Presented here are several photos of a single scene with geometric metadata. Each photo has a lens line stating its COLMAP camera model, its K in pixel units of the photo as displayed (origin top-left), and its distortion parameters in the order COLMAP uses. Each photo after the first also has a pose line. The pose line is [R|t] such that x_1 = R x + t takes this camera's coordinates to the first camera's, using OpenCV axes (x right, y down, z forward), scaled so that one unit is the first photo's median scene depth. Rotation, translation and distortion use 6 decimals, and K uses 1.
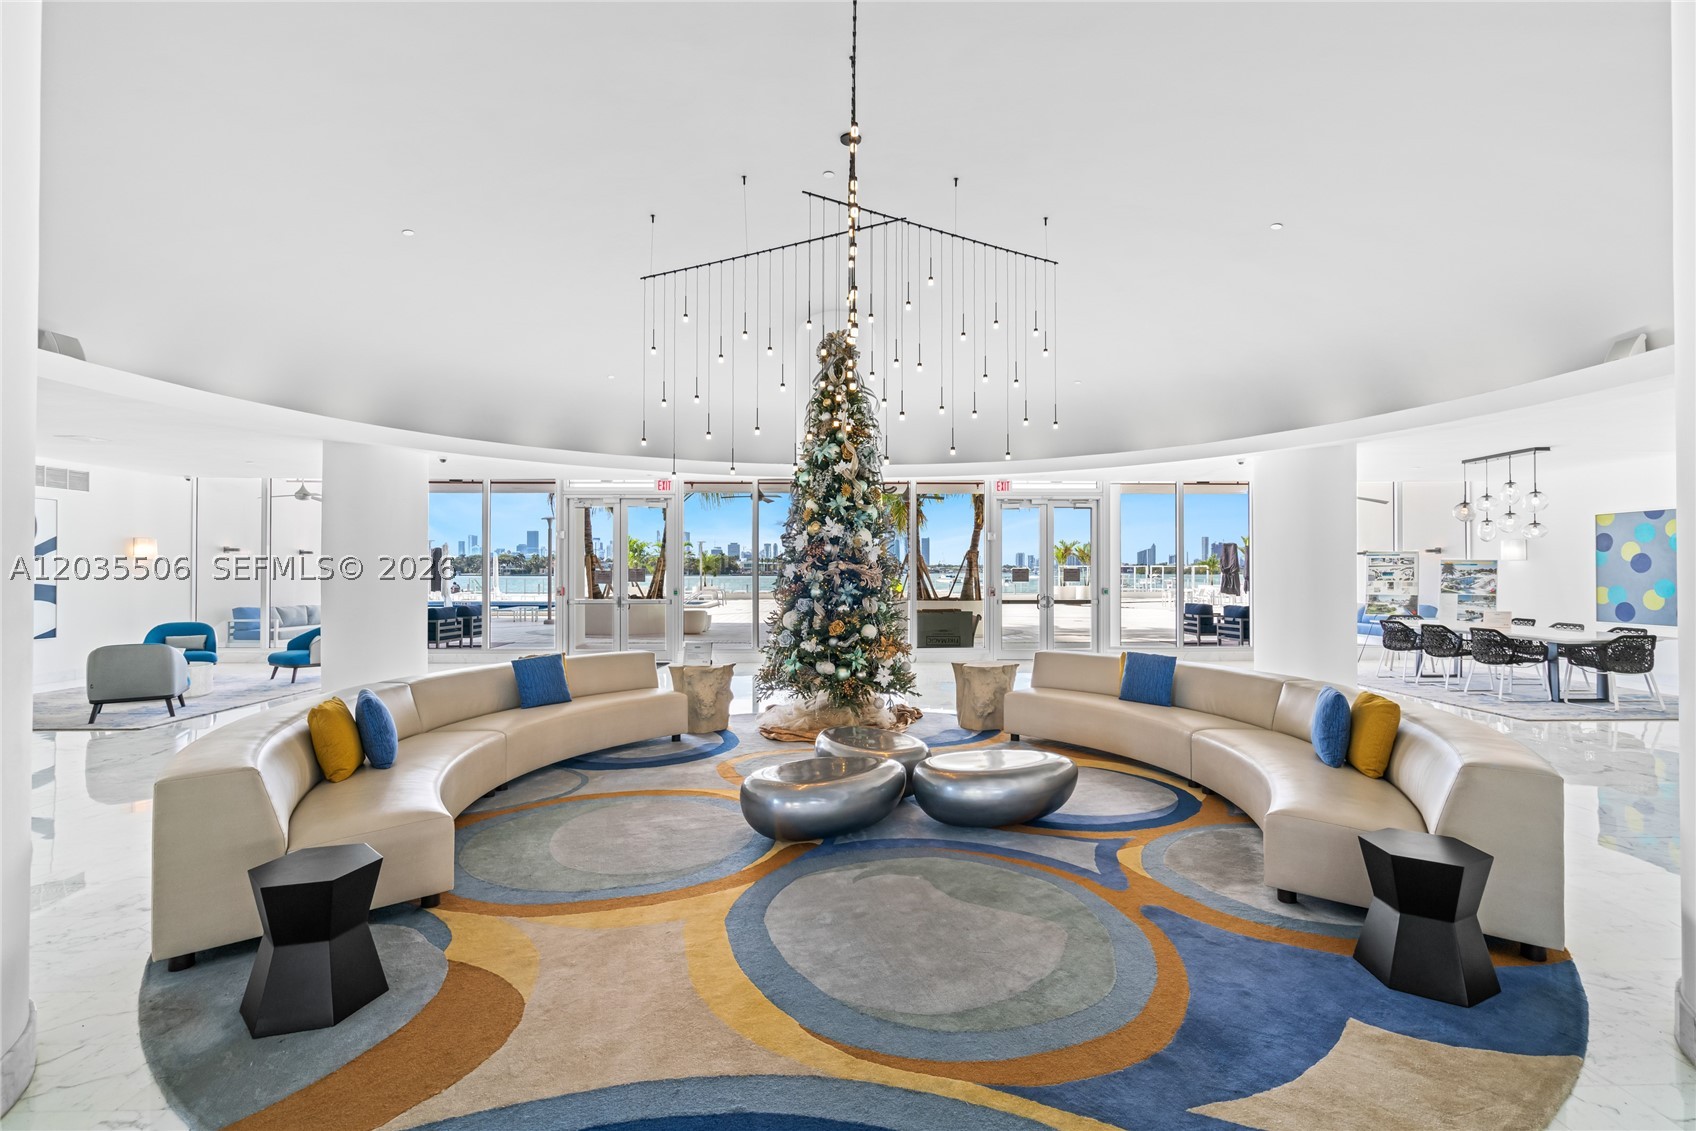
lens RADIAL K [[773.5, 0, 847.7], [0, 773.5, 570.4], [0, 0, 1]] dist [0.000560, 0.000052]
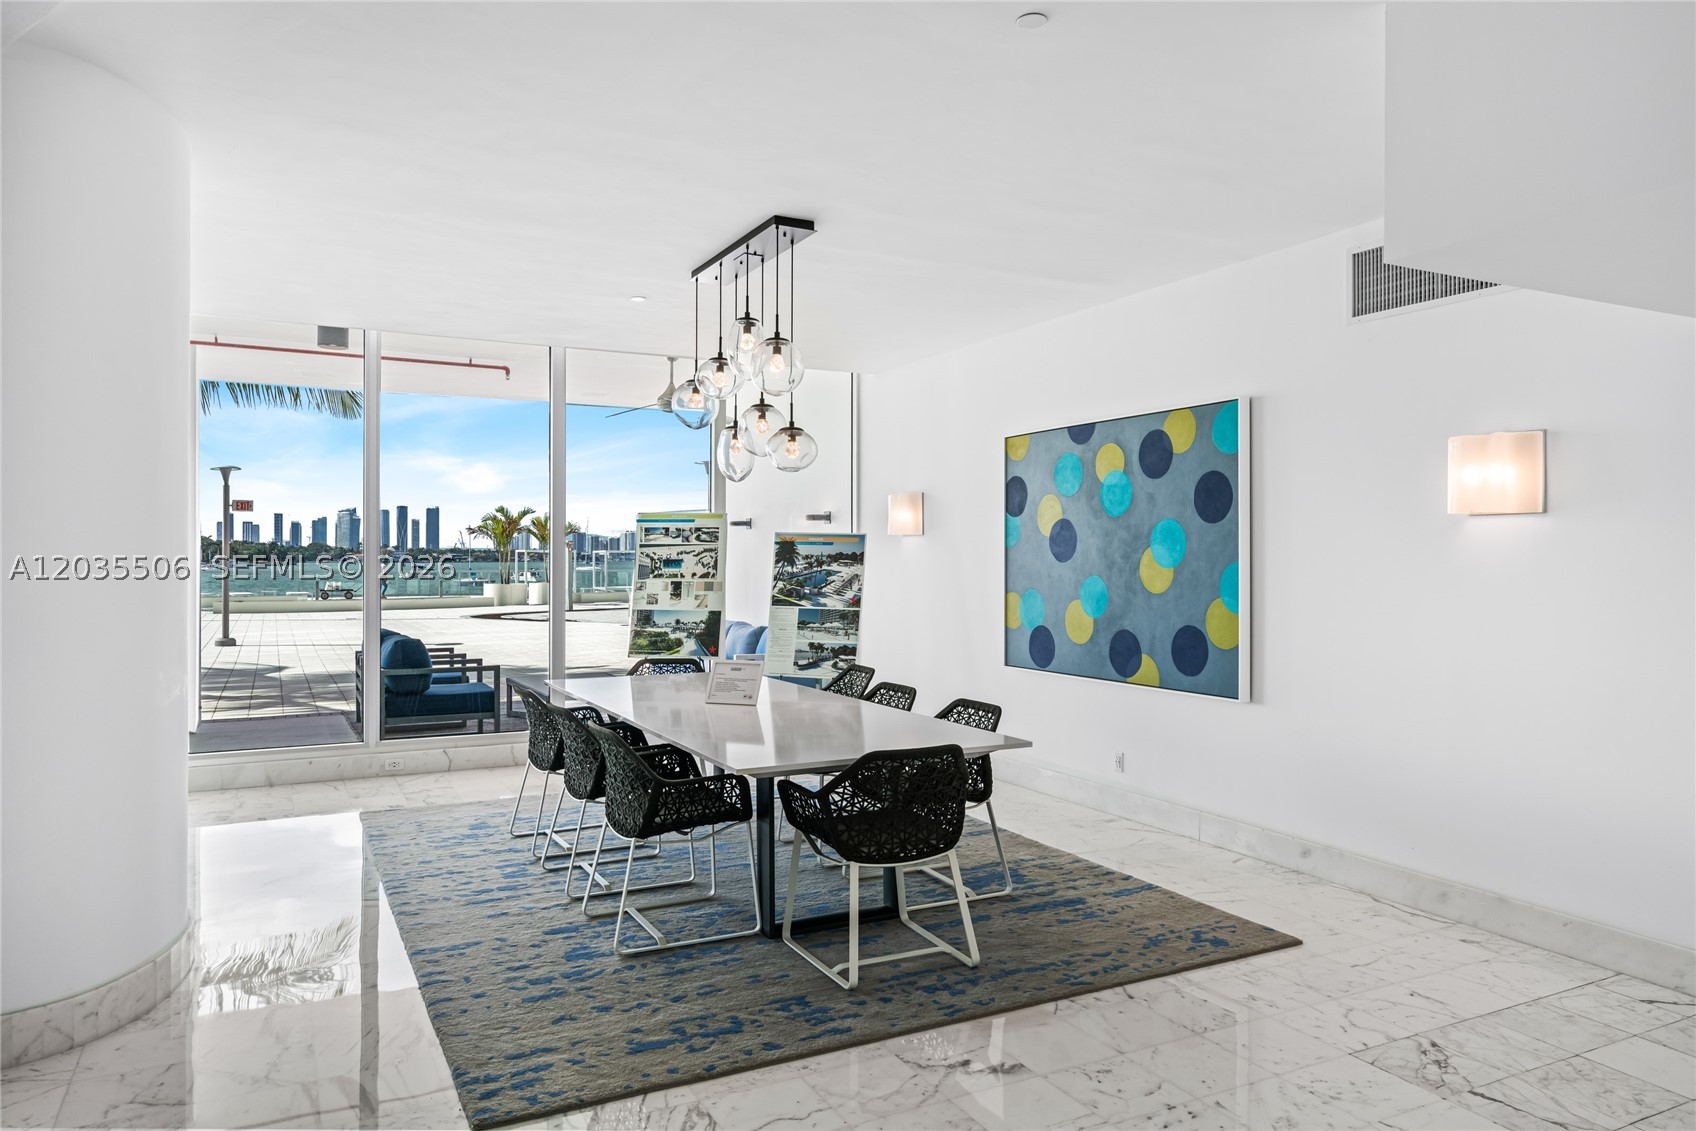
lens RADIAL K [[1128.3, 0, 848.2], [0, 1128.3, 563.1], [0, 0, 1]] dist [-0.001135, -0.000031]
pose [[0.896550, 0.002307, 0.442937, 0.525507], [-0.004697, 0.999980, 0.004298, 0.001244], [-0.442918, -0.005934, 0.896542, 0.392125]]
